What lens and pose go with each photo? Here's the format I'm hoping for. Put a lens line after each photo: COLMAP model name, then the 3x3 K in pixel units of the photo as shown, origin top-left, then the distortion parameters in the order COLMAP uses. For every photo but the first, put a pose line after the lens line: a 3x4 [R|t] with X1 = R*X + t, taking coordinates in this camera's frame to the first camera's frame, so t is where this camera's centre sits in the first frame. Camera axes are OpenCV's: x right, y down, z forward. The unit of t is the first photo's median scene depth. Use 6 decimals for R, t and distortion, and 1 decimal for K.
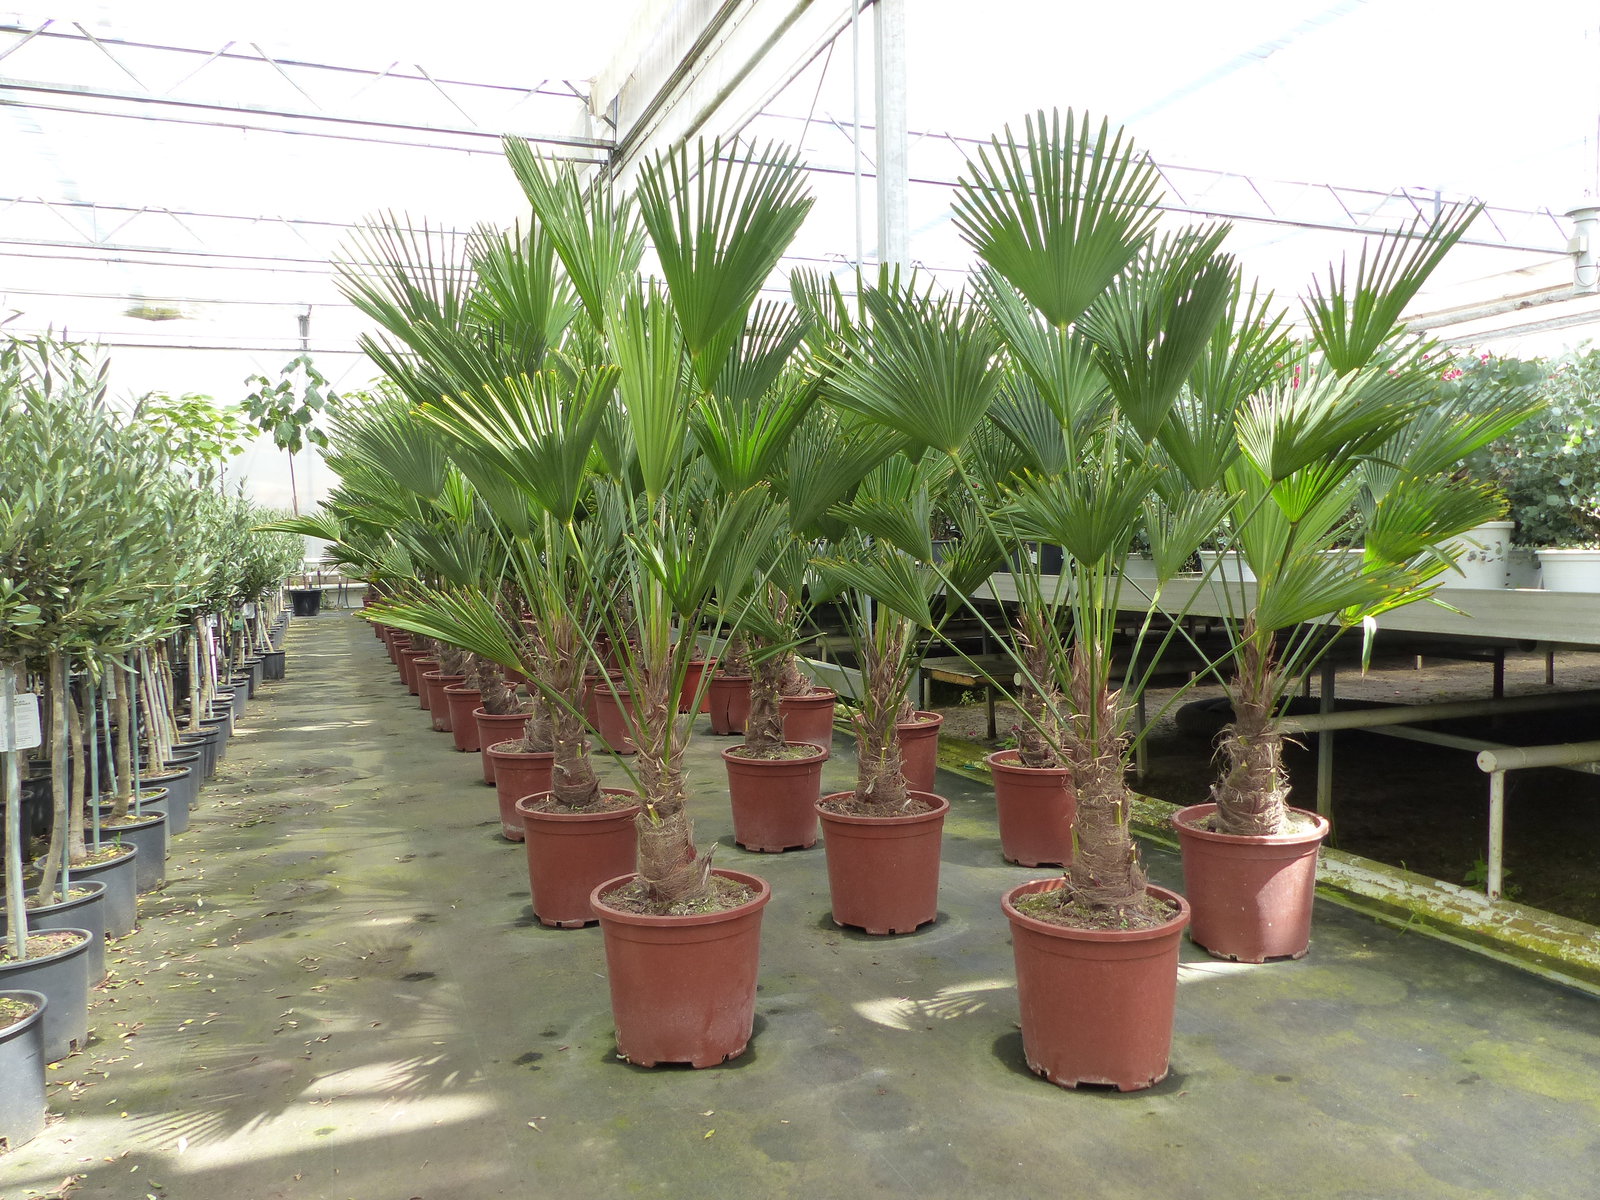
lens RADIAL K [[1174.9, 0, 798.2], [0, 1174.9, 603.1], [0, 0, 1]] dist [-0.043377, 0.032902]
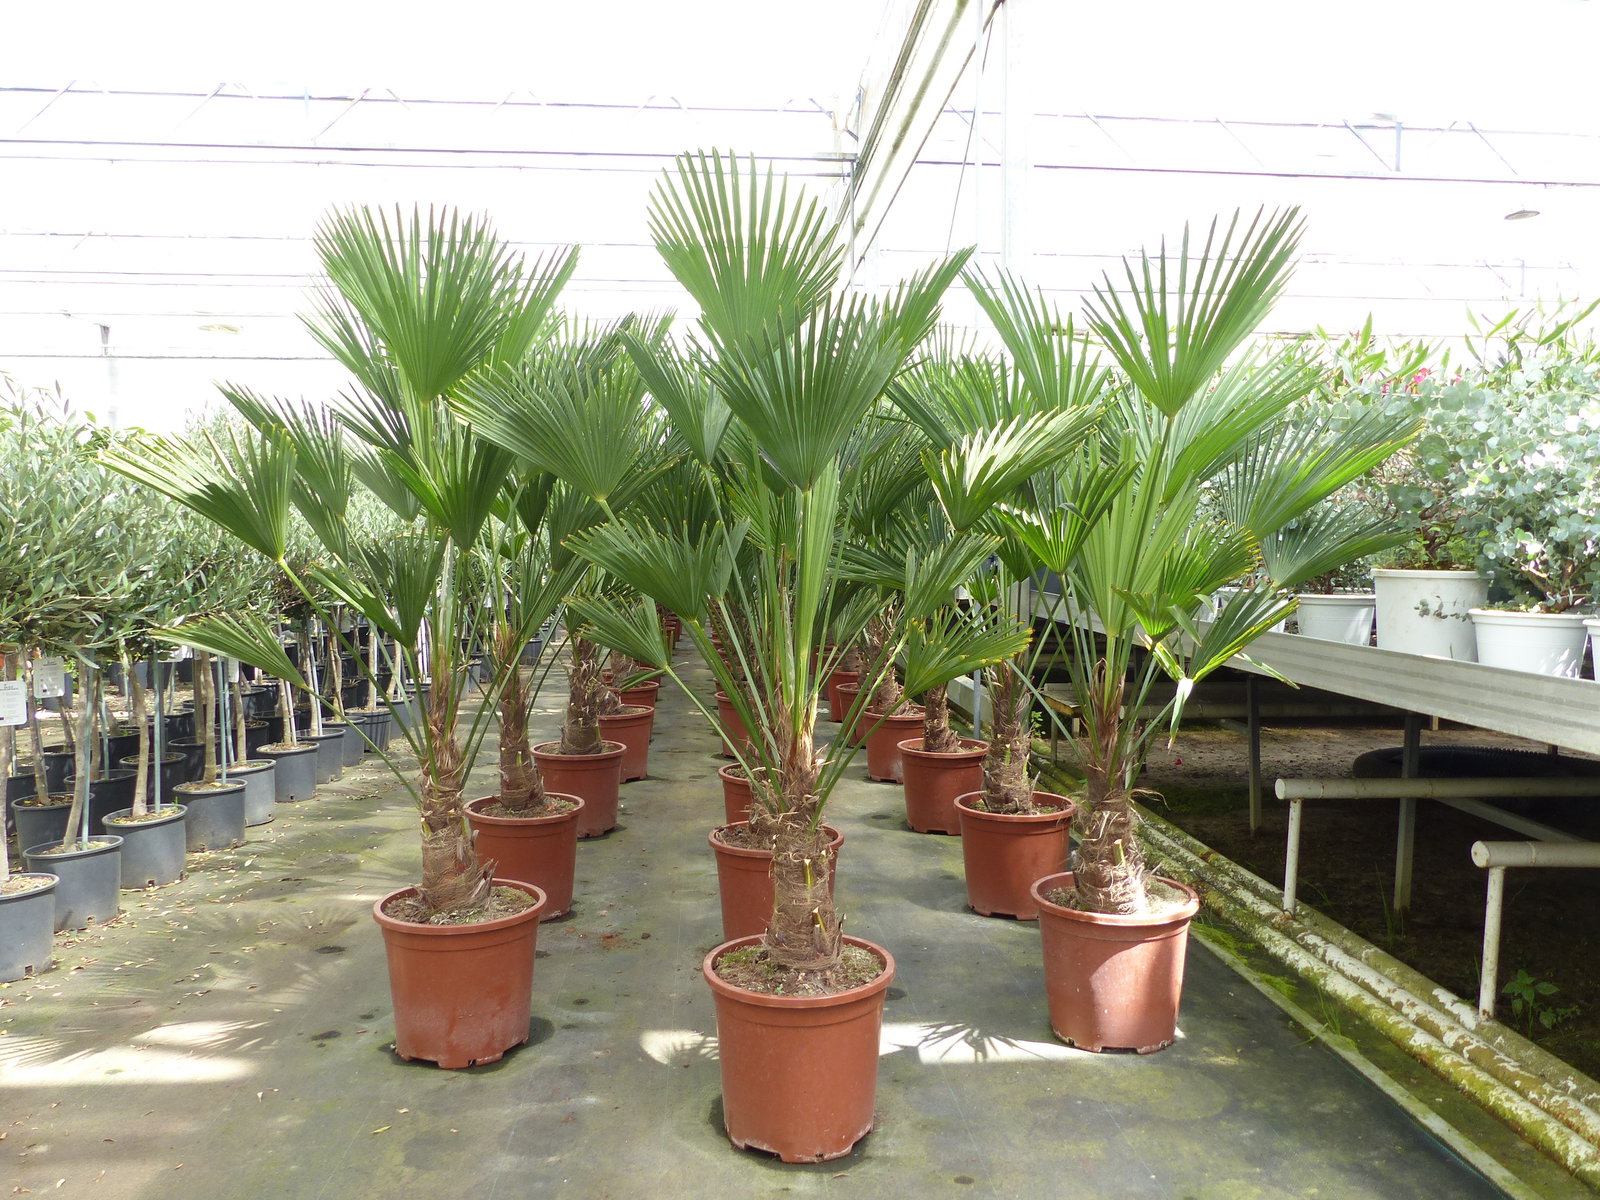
lens RADIAL K [[1174.9, 0, 801.3], [0, 1174.9, 601.4], [0, 0, 1]] dist [-0.043377, 0.032902]
pose [[0.955128, 0.037639, -0.293791, 0.495729], [-0.037764, 0.999273, 0.005246, -0.043329], [0.293775, 0.006084, 0.955855, 0.072522]]
